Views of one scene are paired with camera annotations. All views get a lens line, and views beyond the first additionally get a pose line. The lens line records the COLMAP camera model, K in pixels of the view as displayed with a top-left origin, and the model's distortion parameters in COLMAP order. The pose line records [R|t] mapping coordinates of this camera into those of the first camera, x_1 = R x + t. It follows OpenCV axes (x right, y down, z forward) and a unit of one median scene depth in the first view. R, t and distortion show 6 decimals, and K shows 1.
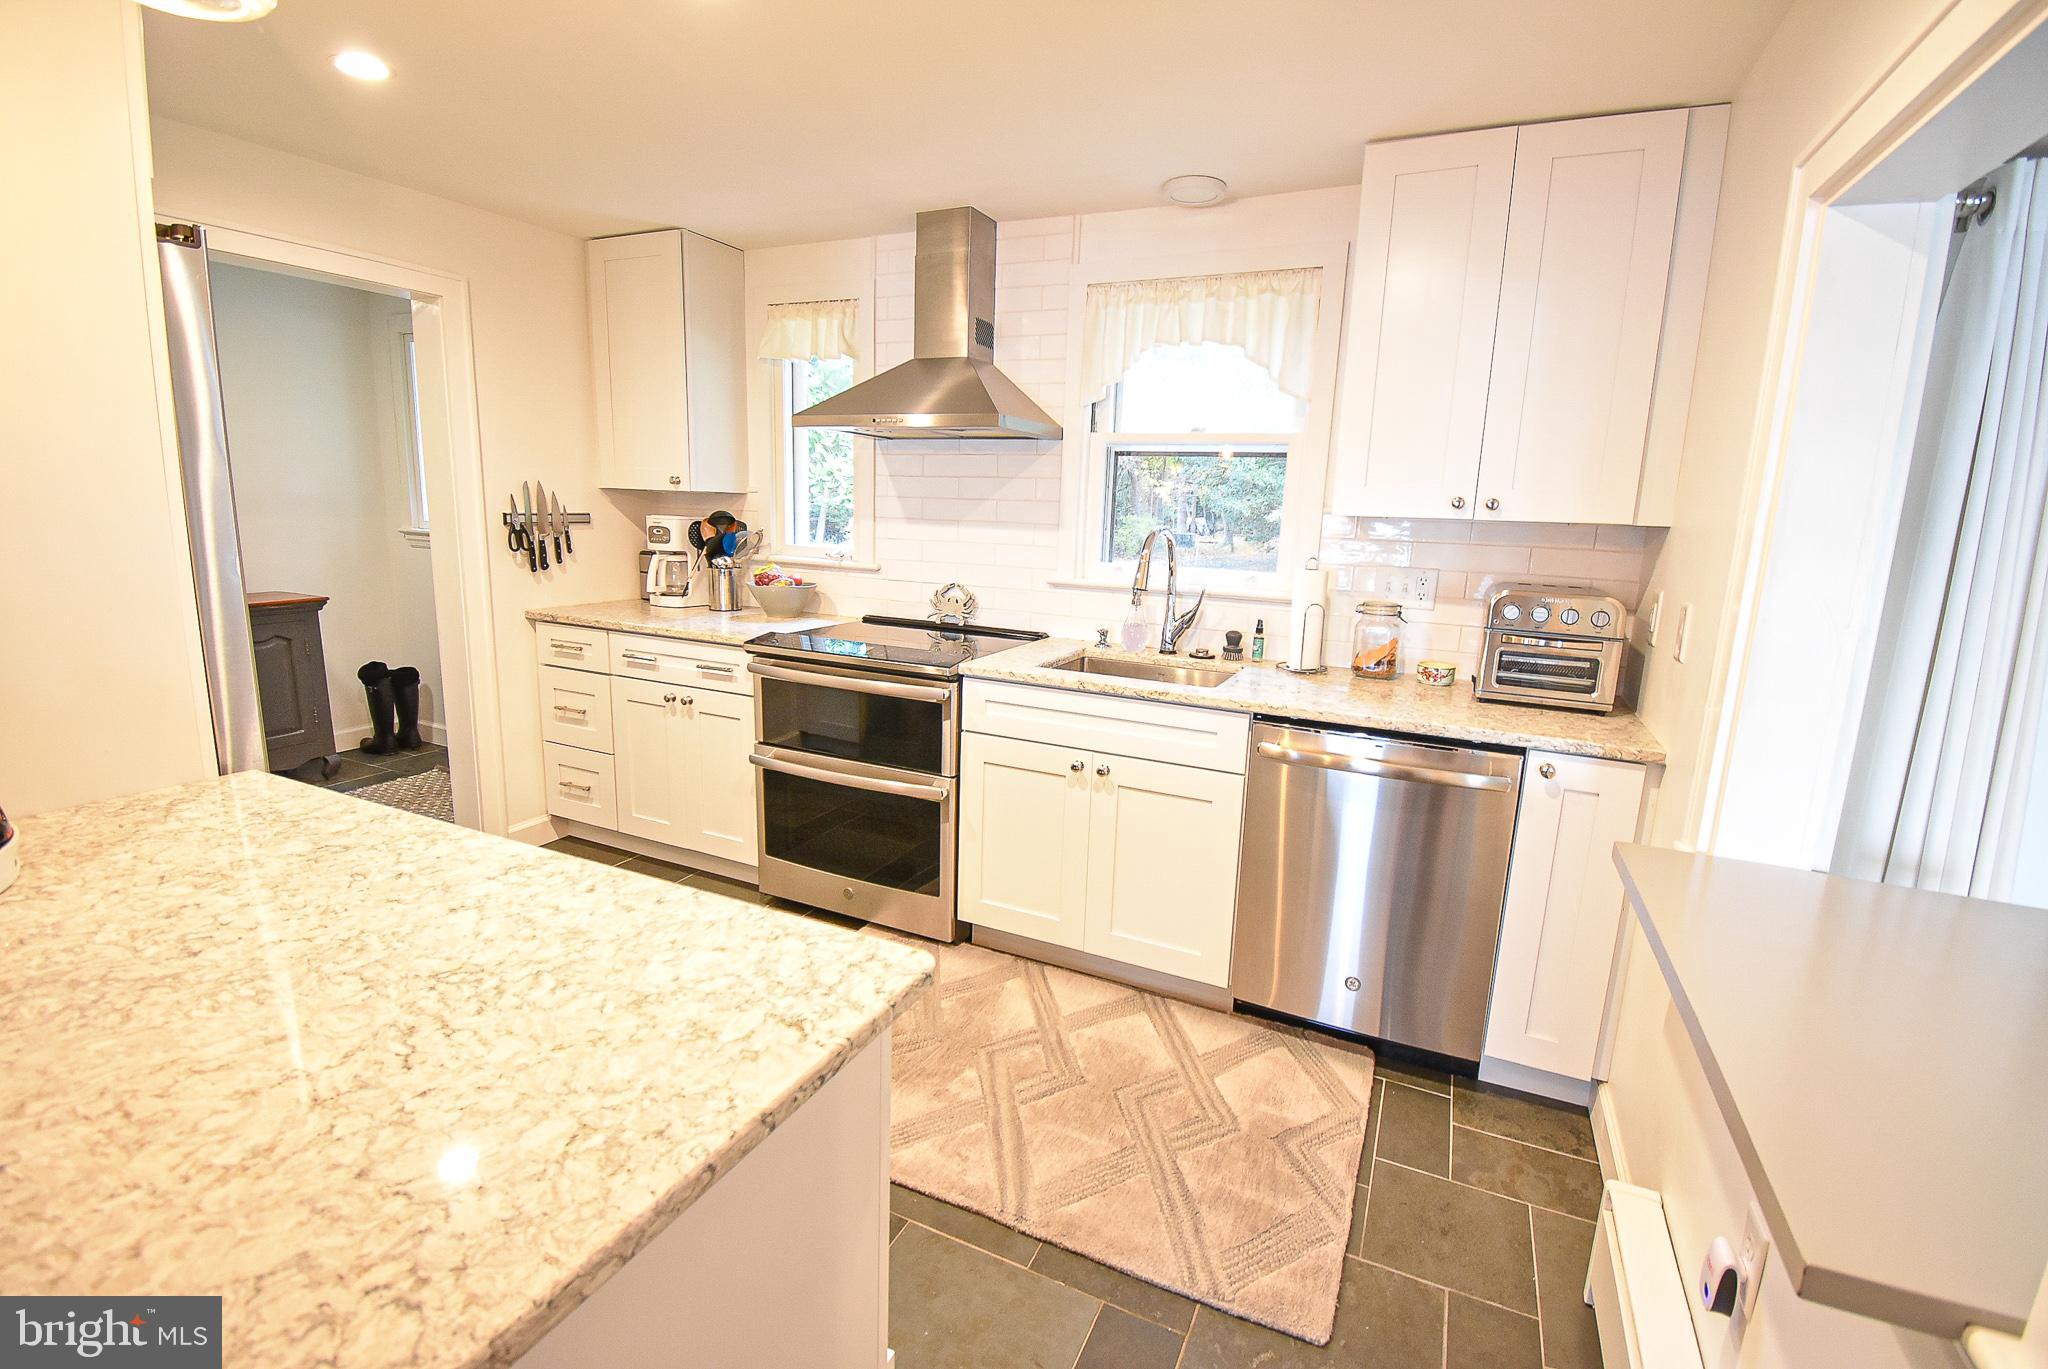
lens RADIAL K [[900.1, 0, 1036.0], [0, 900.1, 675.1], [0, 0, 1]] dist [0.020277, -0.026938]
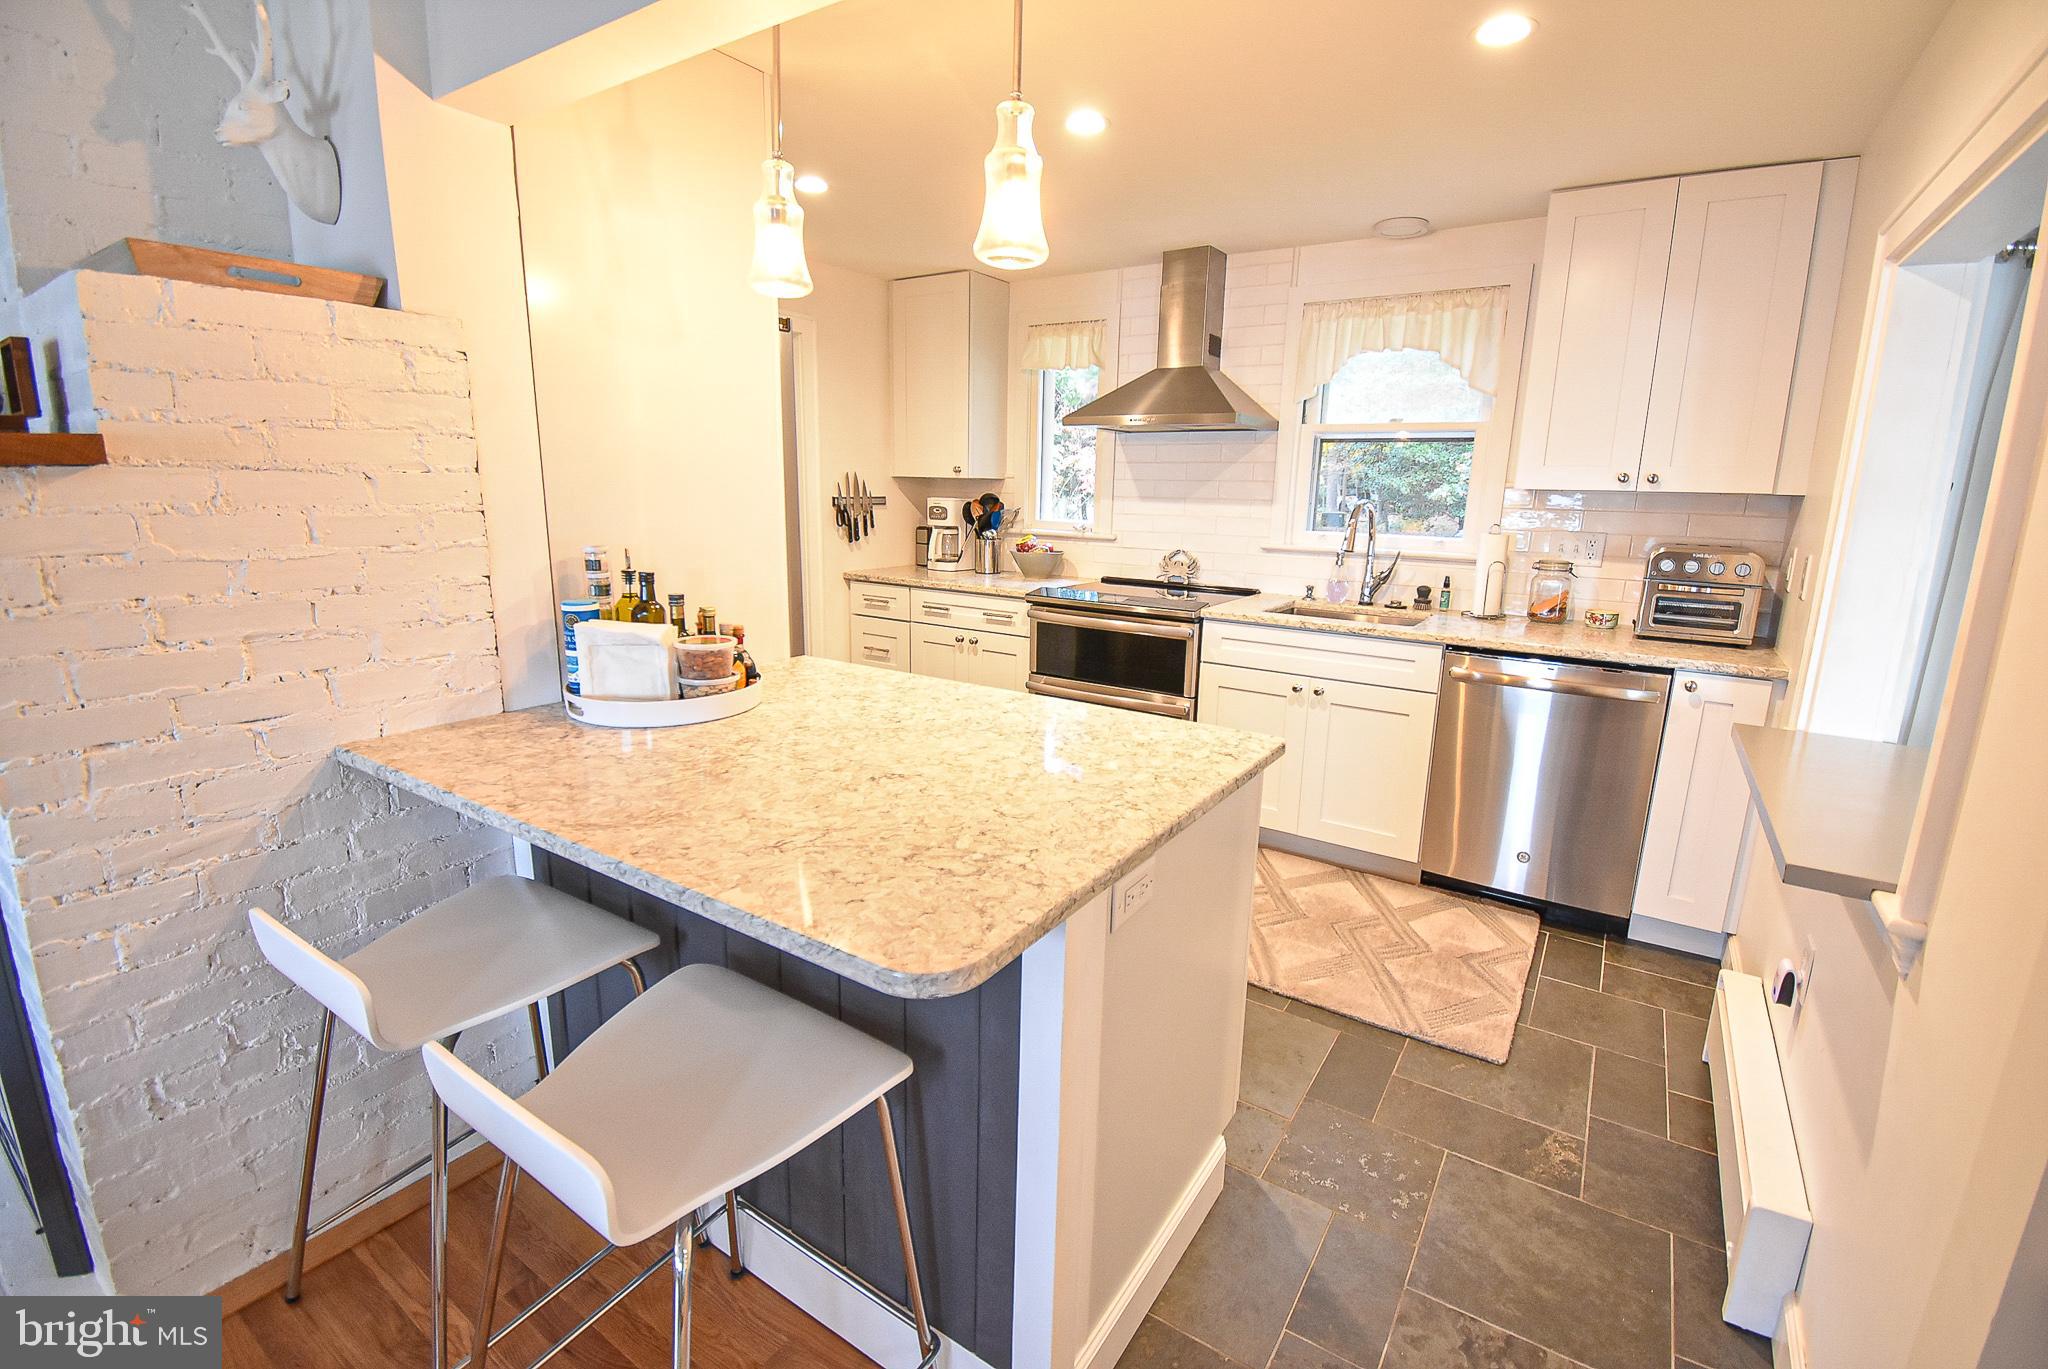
lens RADIAL K [[900.1, 0, 1036.0], [0, 900.1, 675.1], [0, 0, 1]] dist [0.020277, -0.026938]
pose [[0.988758, 0.017233, -0.148529, -0.134793], [-0.014302, 0.999682, 0.020779, 0.062578], [0.148840, -0.018421, 0.988690, -0.334165]]
